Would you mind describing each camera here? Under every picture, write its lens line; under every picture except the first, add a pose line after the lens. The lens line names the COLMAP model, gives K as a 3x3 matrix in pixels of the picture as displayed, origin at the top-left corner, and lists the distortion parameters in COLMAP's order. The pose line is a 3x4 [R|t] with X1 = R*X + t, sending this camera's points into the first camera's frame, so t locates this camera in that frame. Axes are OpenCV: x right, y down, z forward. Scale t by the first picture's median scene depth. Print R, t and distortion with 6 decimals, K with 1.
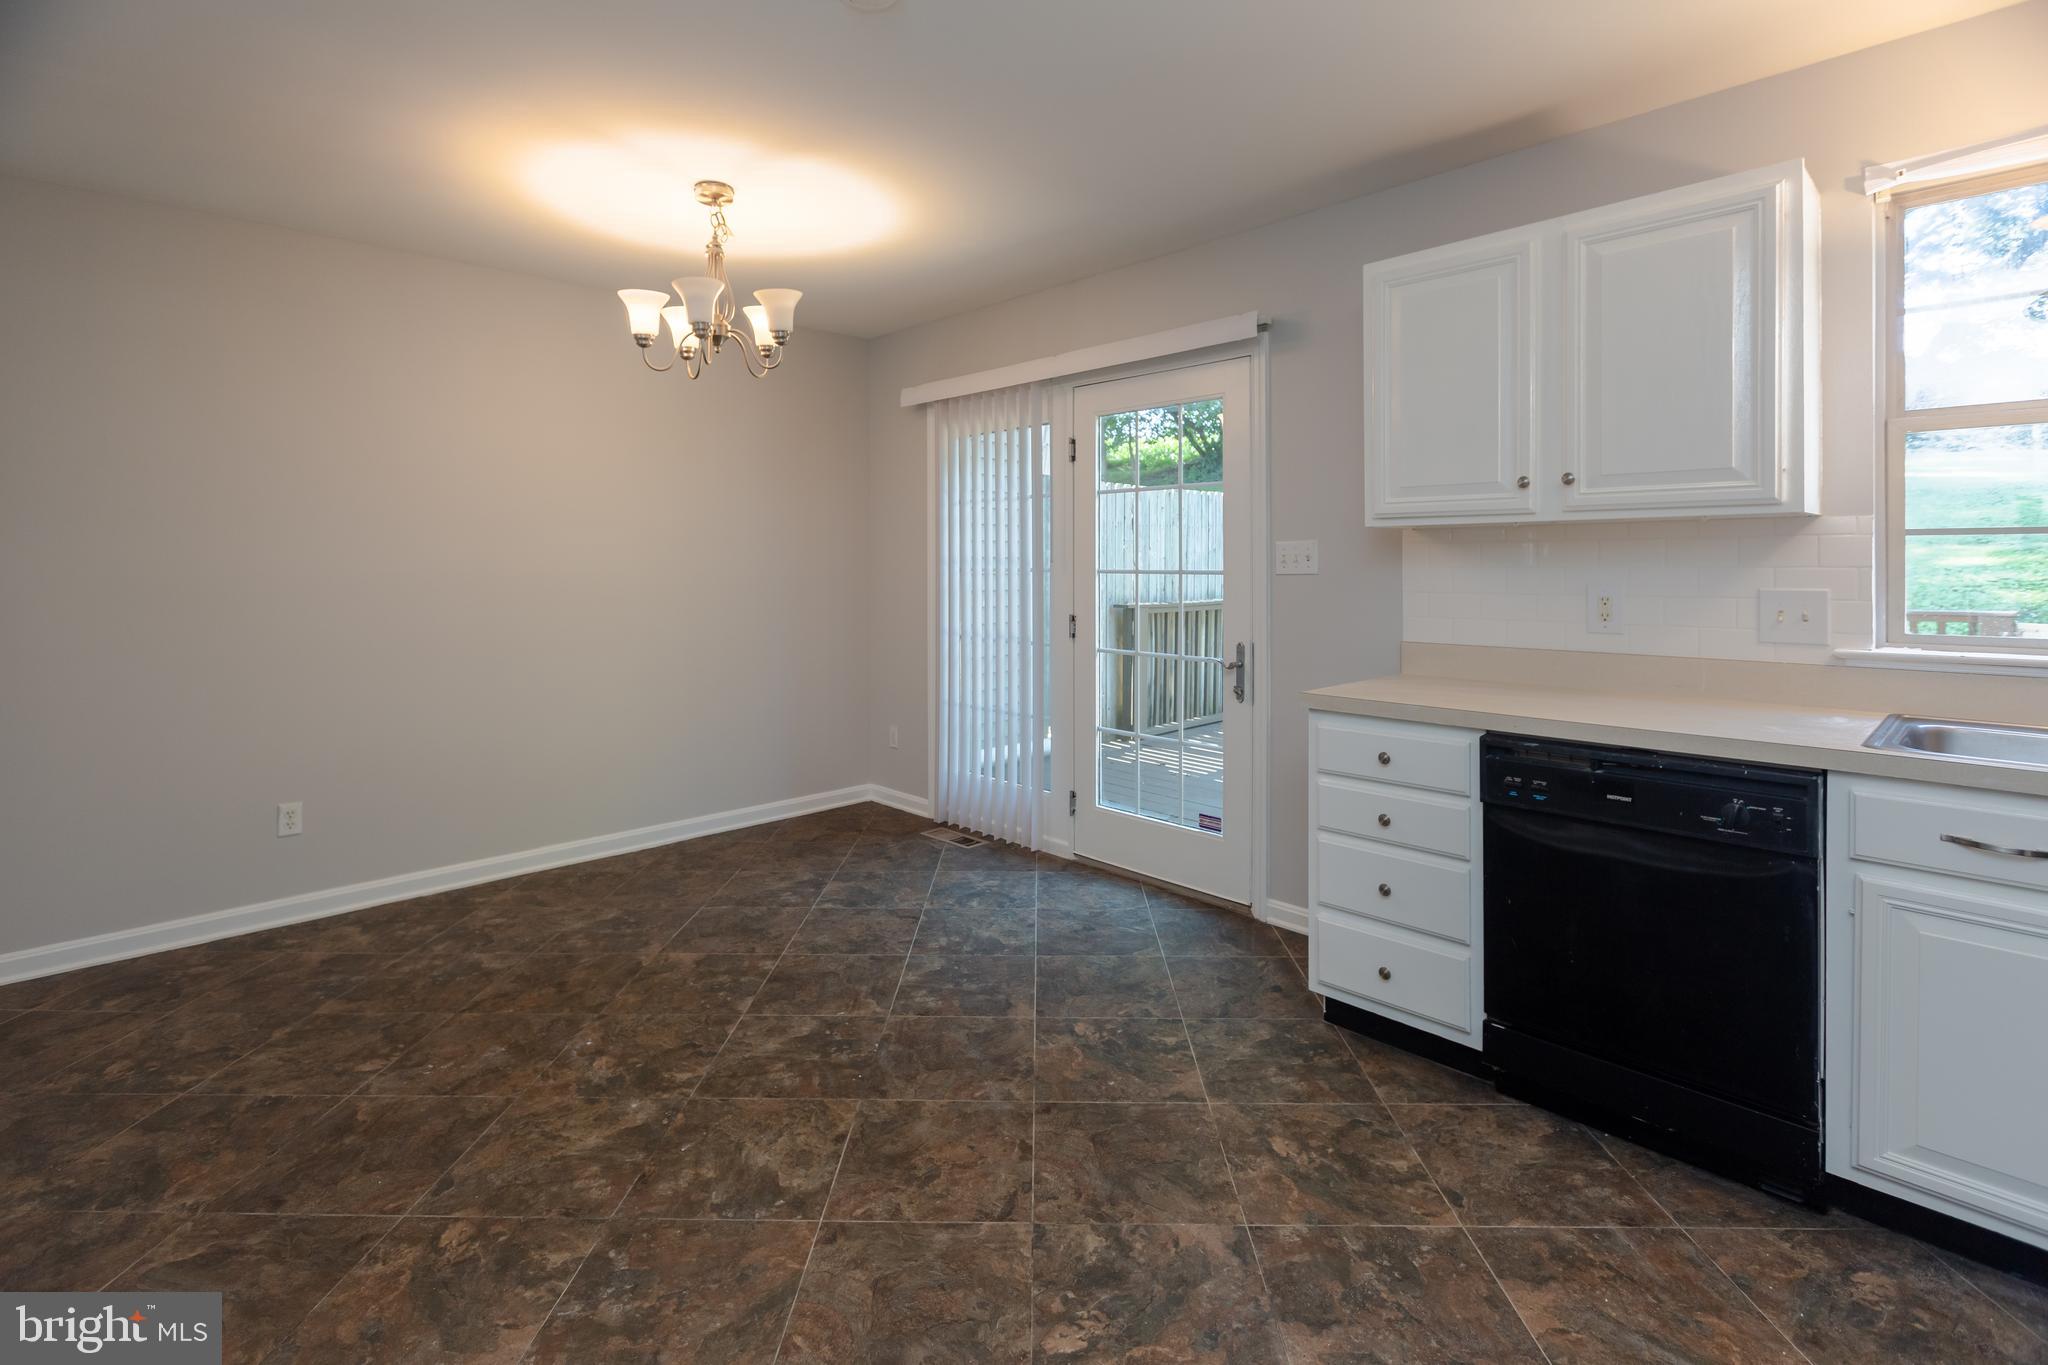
lens RADIAL K [[944.6, 0, 1024.0], [0, 944.6, 567.7], [0, 0, 1]] dist [0.001671, -0.000578]
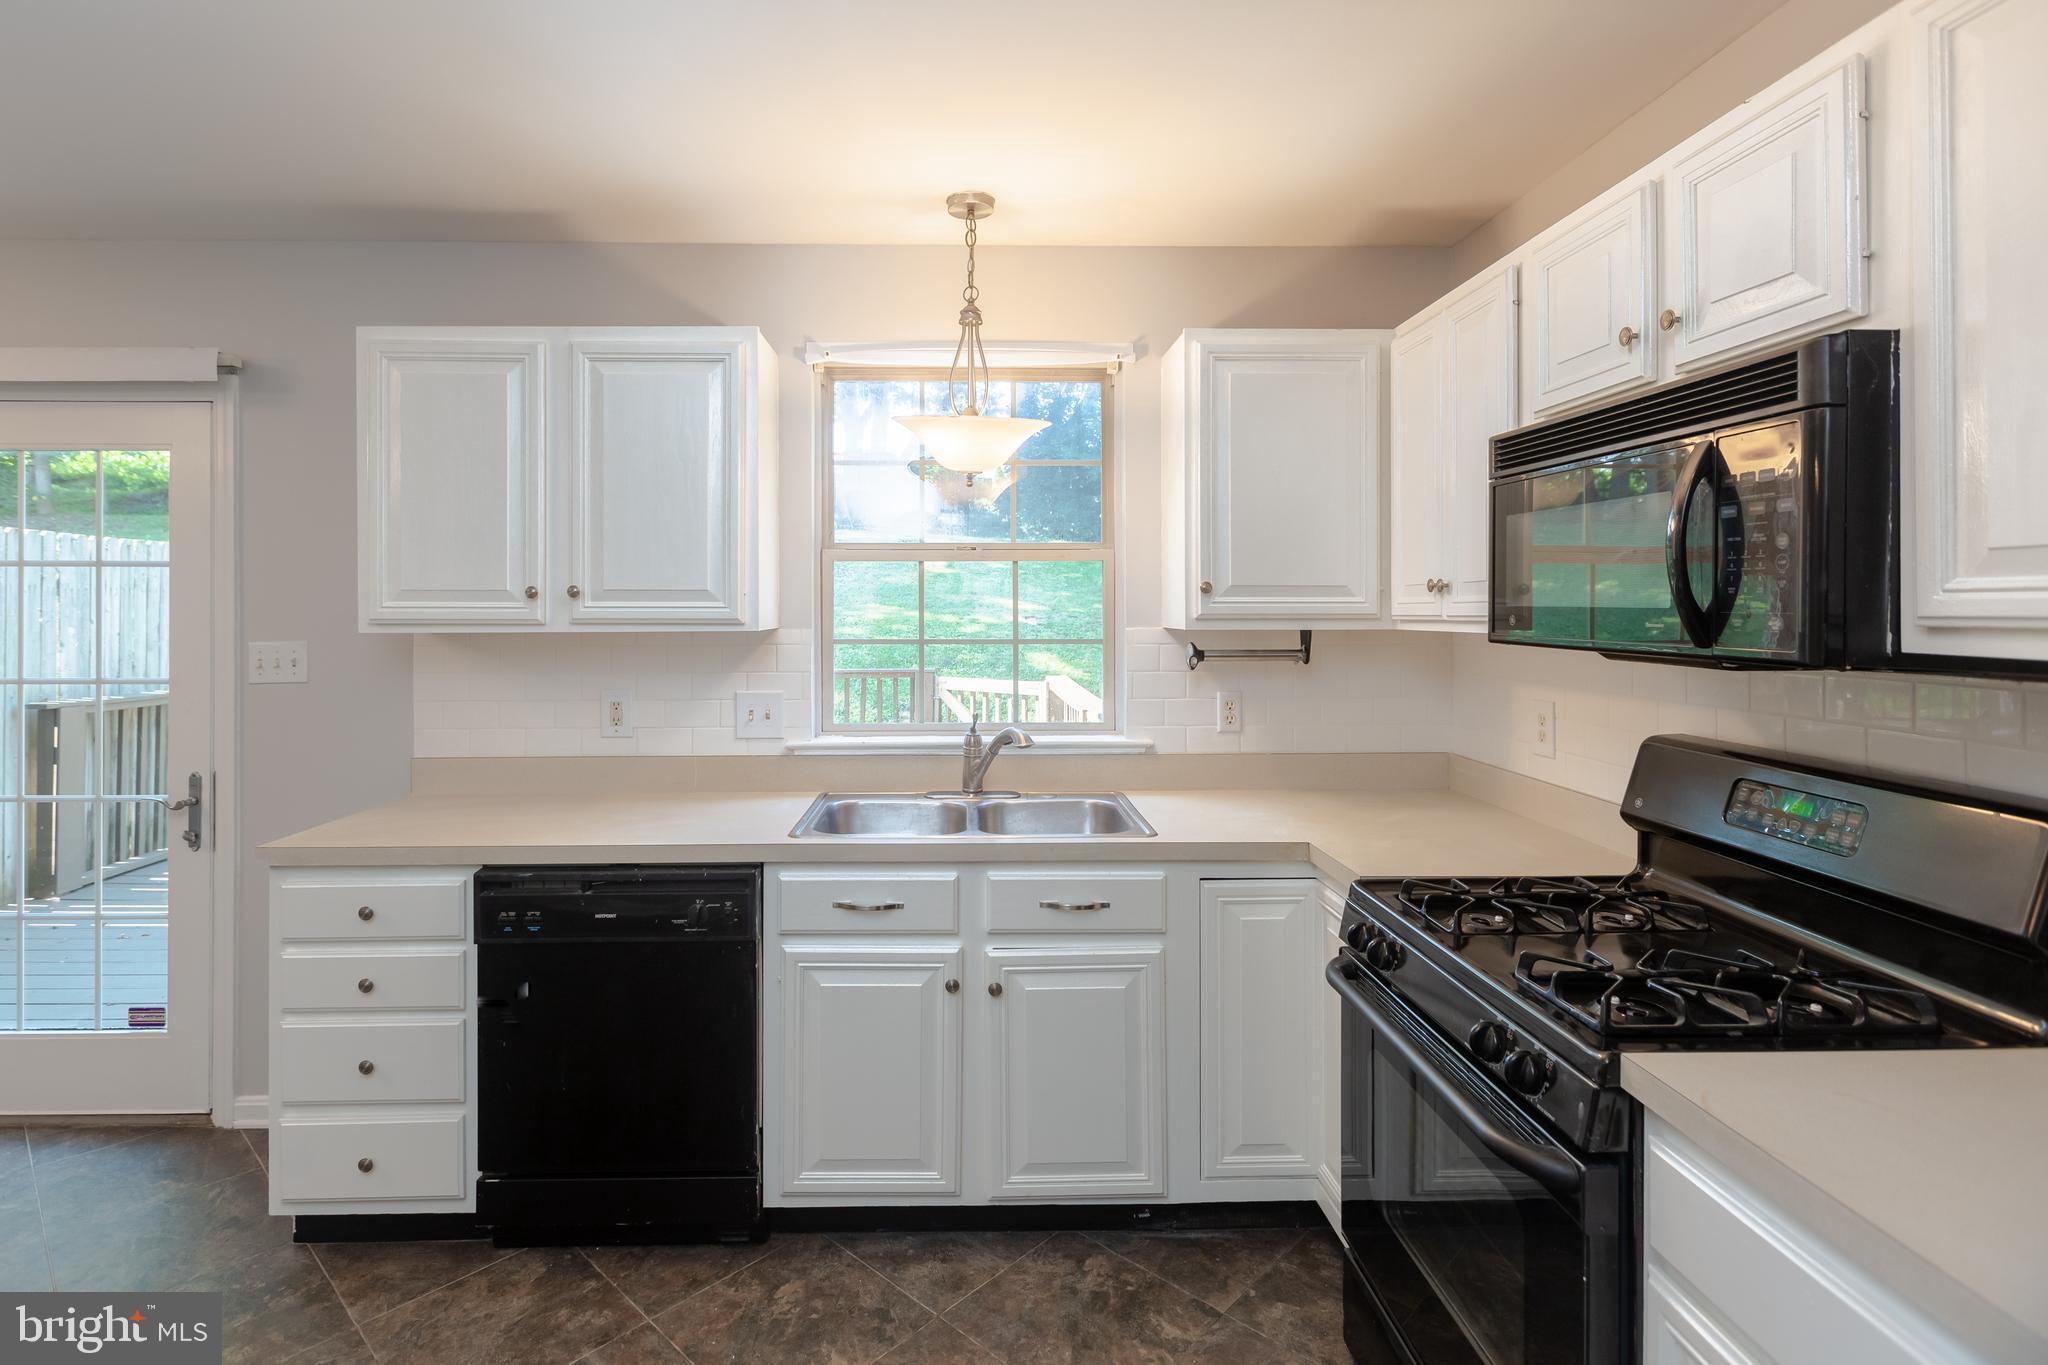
lens RADIAL K [[1004.2, 0, 963.0], [0, 1004.2, 613.2], [0, 0, 1]] dist [0.008865, -0.001206]
pose [[0.686516, 0.001160, 0.727114, 0.091492], [0.001912, 0.999992, -0.003401, -0.070048], [-0.727113, 0.003725, 0.686508, -0.025592]]
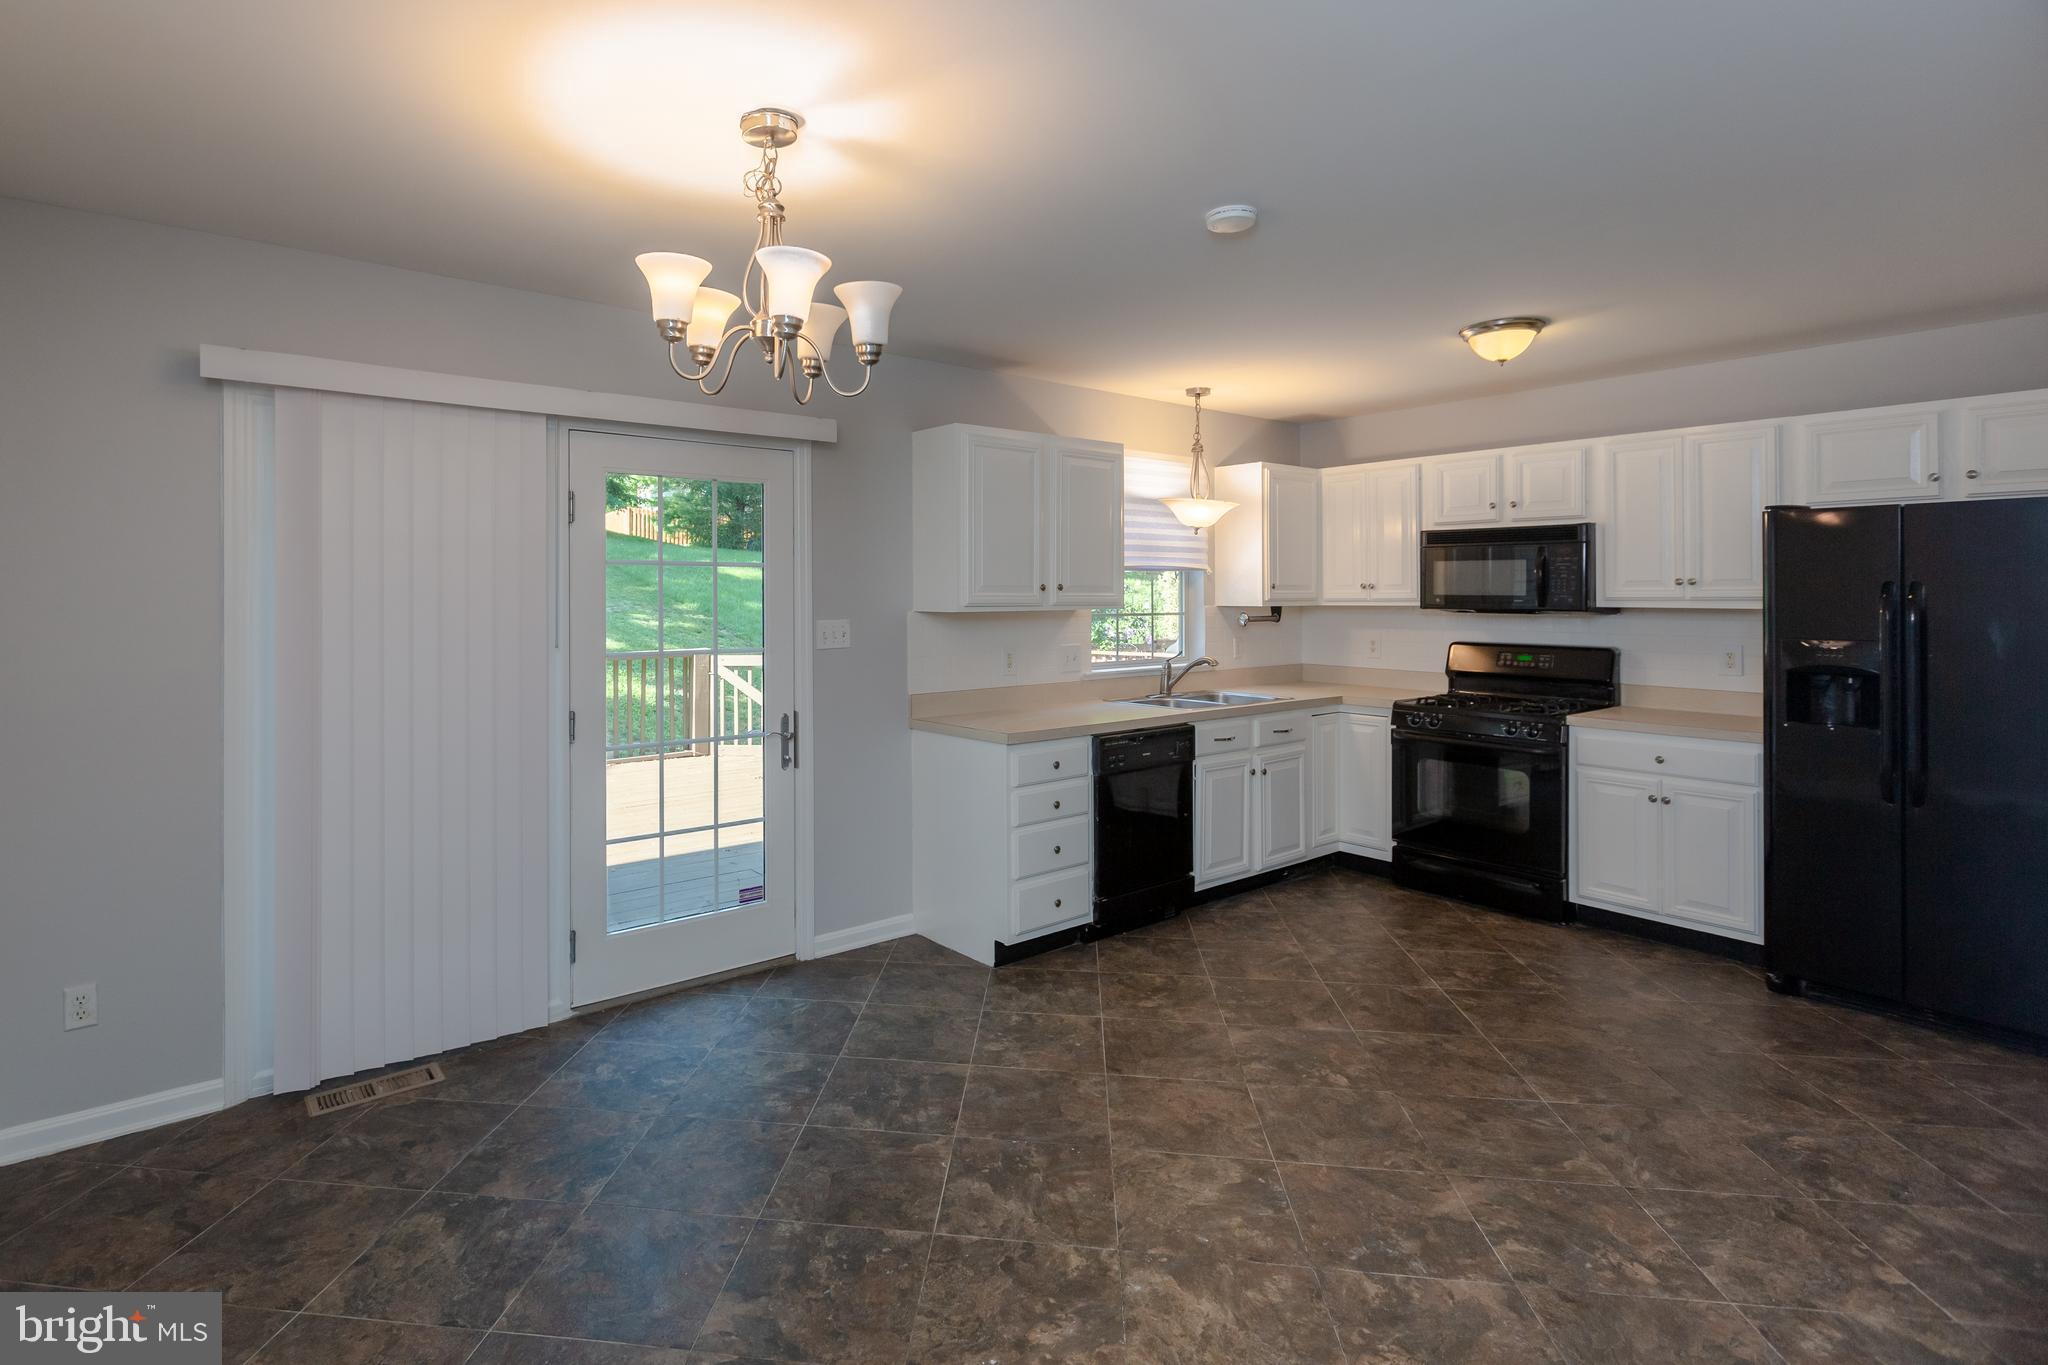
lens RADIAL K [[944.6, 0, 985.9], [0, 944.6, 605.2], [0, 0, 1]] dist [0.001671, -0.000578]
pose [[0.121424, -0.003281, 0.992595, -1.226022], [0.008764, 0.999959, 0.002233, -0.068129], [-0.992562, 0.008427, 0.121448, 0.965755]]
